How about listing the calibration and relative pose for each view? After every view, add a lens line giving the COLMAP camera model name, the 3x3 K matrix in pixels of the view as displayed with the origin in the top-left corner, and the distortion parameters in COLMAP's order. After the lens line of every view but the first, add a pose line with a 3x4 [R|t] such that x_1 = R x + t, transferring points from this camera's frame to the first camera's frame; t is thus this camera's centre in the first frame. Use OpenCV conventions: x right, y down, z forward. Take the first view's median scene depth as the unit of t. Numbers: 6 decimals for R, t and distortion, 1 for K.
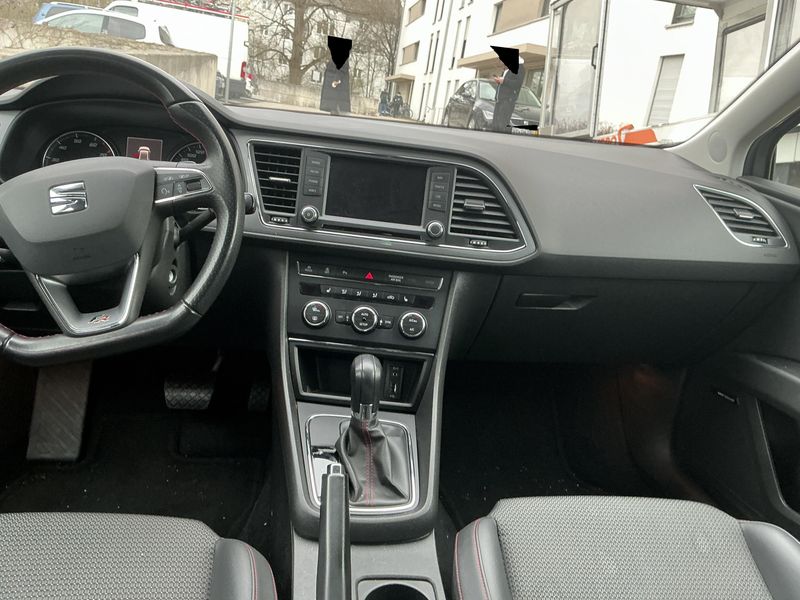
lens RADIAL K [[667.1, 0, 403.9], [0, 667.1, 299.1], [0, 0, 1]] dist [0.060285, -0.124206]
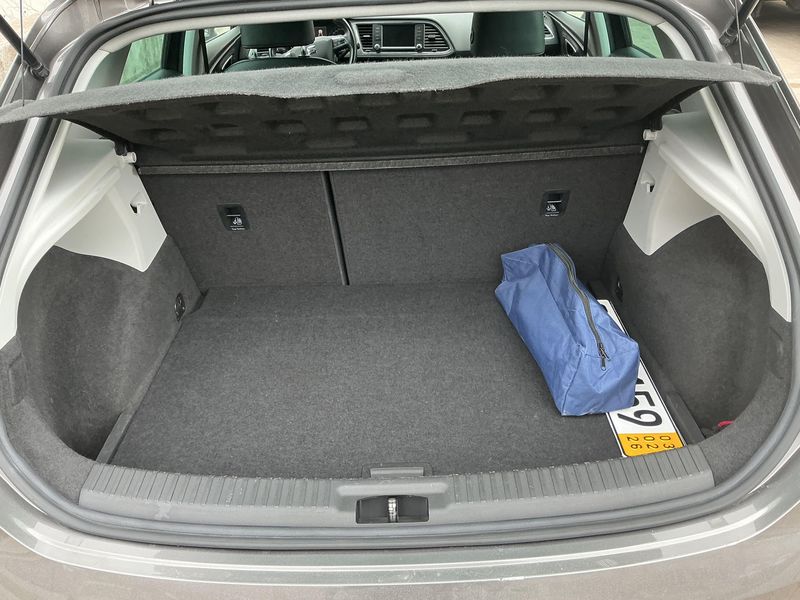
lens RADIAL K [[667.1, 0, 403.9], [0, 667.1, 299.1], [0, 0, 1]] dist [0.060285, -0.124206]
pose [[0.980191, -0.057356, -0.189568, 0.482122], [0.098172, 0.971992, 0.213526, 0.341491], [0.172012, -0.227907, 0.958369, -2.130429]]
